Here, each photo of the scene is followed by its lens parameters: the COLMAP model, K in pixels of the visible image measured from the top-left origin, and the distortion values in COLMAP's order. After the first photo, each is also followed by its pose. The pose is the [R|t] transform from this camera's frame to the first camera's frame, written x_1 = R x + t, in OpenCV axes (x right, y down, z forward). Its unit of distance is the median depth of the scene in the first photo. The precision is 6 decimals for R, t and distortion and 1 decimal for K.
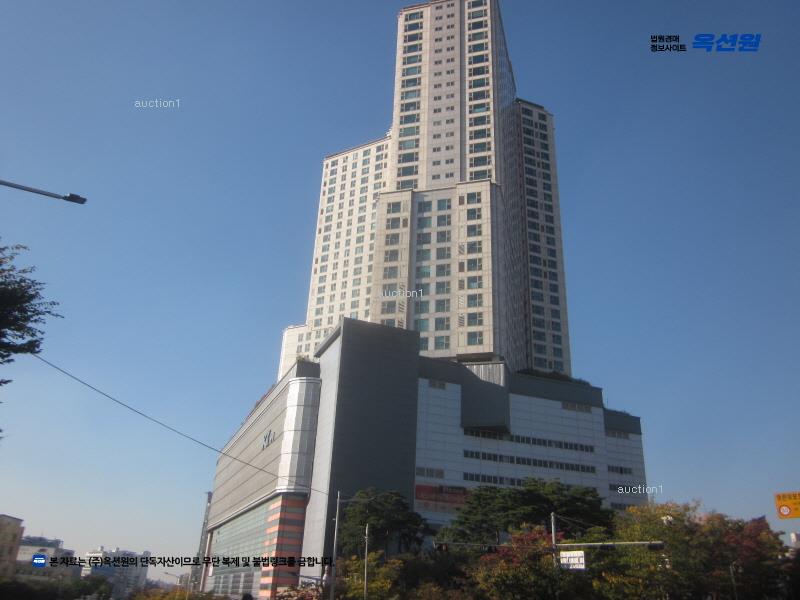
lens RADIAL K [[667.5, 0, 392.9], [0, 667.5, 300.1], [0, 0, 1]] dist [-0.045677, 0.022238]
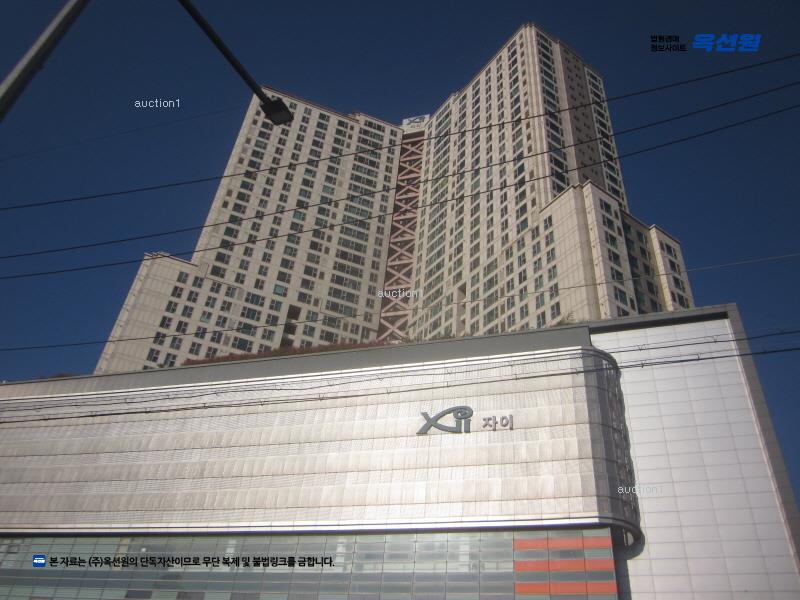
lens RADIAL K [[667.5, 0, 403.1], [0, 667.5, 303.2], [0, 0, 1]] dist [-0.045677, 0.022238]
pose [[0.640940, 0.491584, 0.589526, -0.617144], [-0.381375, 0.870461, -0.311210, 0.329753], [-0.666145, -0.025364, 0.745391, 0.639153]]
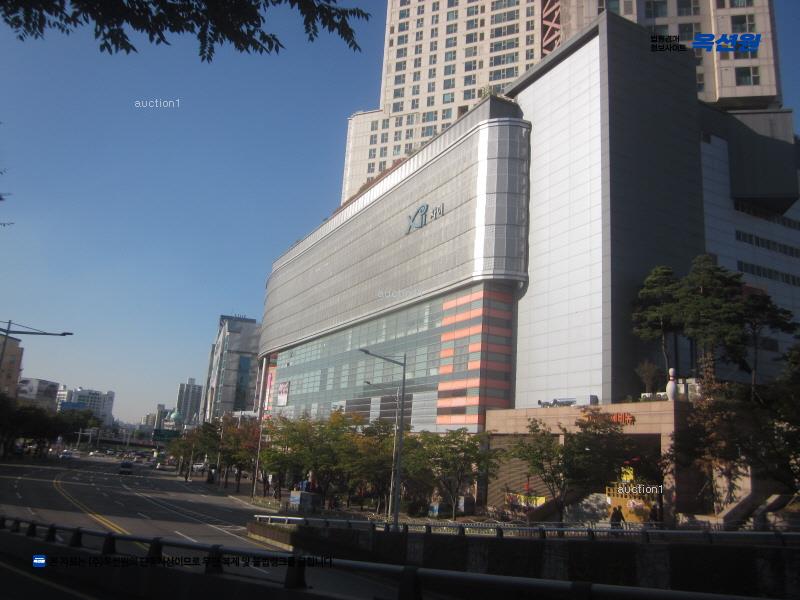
lens RADIAL K [[667.5, 0, 402.5], [0, 667.5, 297.8], [0, 0, 1]] dist [-0.045677, 0.022238]
pose [[0.996398, 0.031112, 0.078885, -0.271018], [-0.047007, 0.976902, 0.208454, 0.151553], [-0.070578, -0.211411, 0.974846, 0.300323]]
